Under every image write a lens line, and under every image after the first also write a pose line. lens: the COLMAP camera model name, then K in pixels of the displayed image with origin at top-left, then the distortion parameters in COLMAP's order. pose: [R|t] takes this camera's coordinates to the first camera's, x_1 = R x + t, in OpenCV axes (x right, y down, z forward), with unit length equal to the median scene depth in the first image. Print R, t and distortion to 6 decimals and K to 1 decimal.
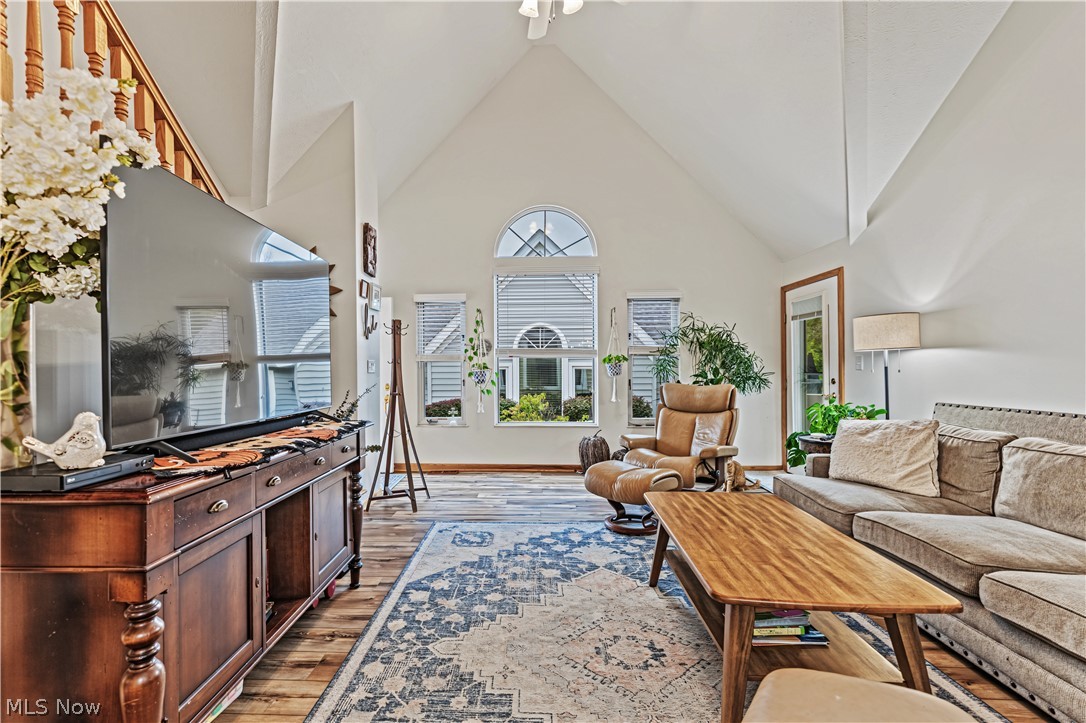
lens RADIAL K [[471.1, 0, 511.5], [0, 471.1, 367.5], [0, 0, 1]] dist [-0.000771, -0.000242]
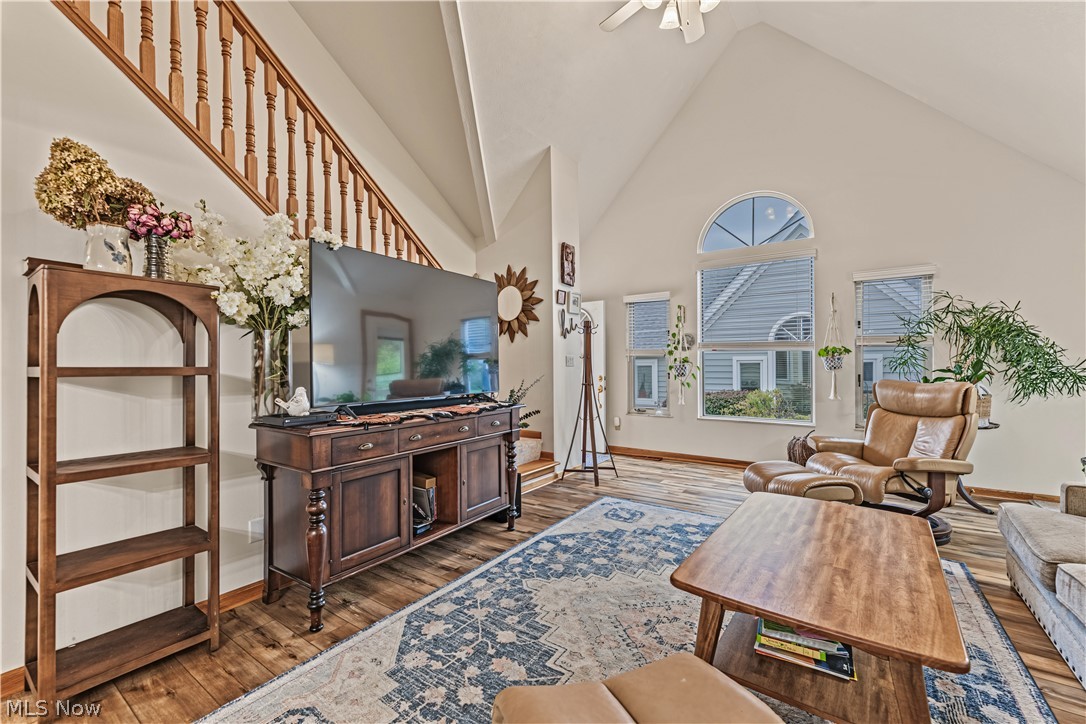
lens RADIAL K [[443.6, 0, 537.5], [0, 443.6, 361.1], [0, 0, 1]] dist [0.000763, -0.000101]
pose [[0.845844, -0.003250, -0.533420, 0.361679], [0.003326, 0.999994, -0.000820, -0.001494], [0.533420, -0.001080, 0.845850, -0.000608]]
